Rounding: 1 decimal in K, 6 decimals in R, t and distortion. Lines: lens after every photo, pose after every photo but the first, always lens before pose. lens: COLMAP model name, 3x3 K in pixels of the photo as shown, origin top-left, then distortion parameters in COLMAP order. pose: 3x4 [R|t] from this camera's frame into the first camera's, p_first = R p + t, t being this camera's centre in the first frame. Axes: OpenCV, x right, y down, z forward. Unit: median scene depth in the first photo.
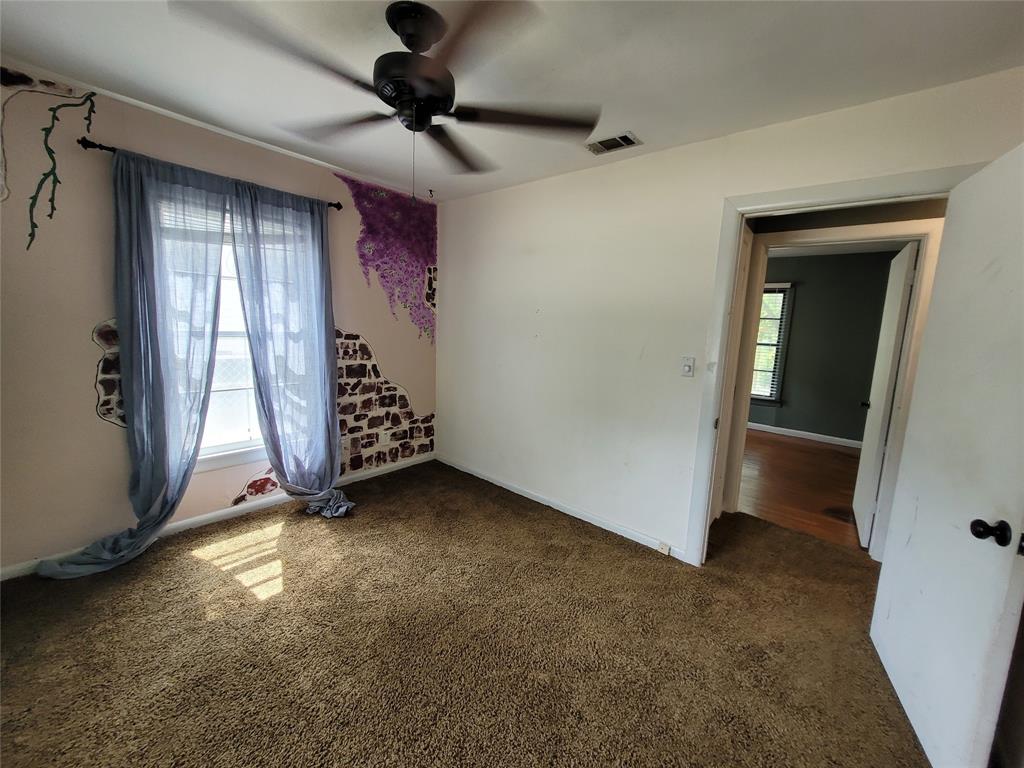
lens RADIAL K [[401.9, 0, 522.2], [0, 401.9, 377.9], [0, 0, 1]] dist [0.003846, -0.000177]
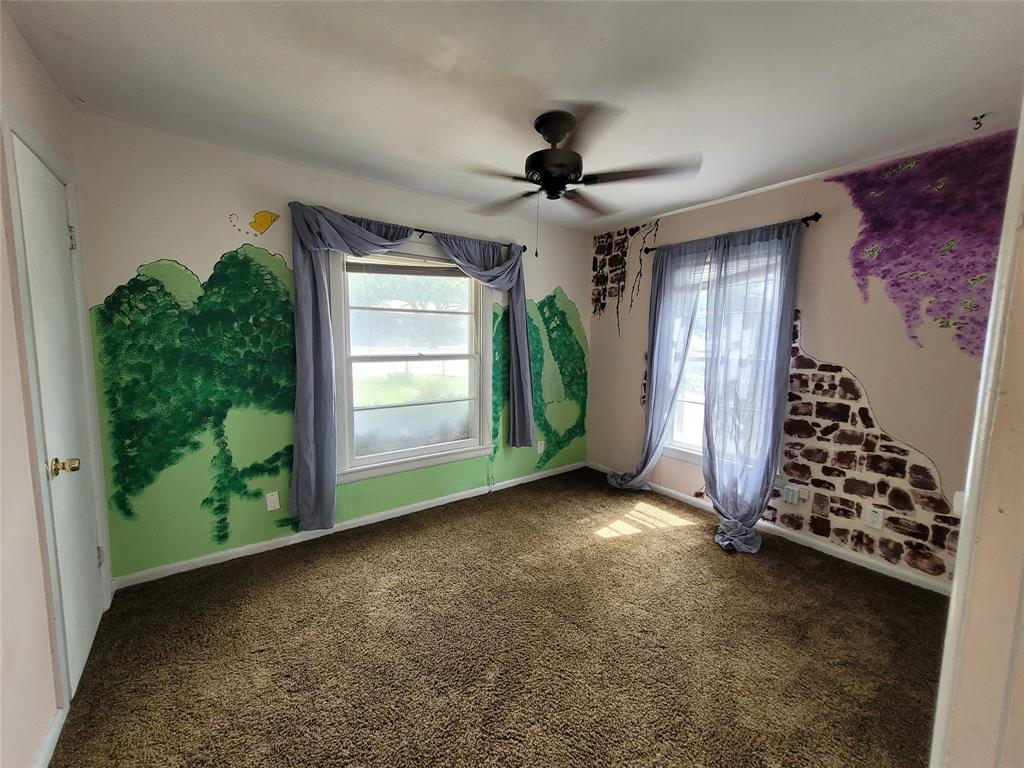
lens RADIAL K [[401.9, 0, 522.2], [0, 401.9, 377.9], [0, 0, 1]] dist [0.003846, -0.000177]
pose [[-0.218877, 0.044612, -0.974732, 0.490206], [-0.159842, 0.983820, 0.080920, -0.048608], [0.962571, 0.173515, -0.208204, 0.567871]]
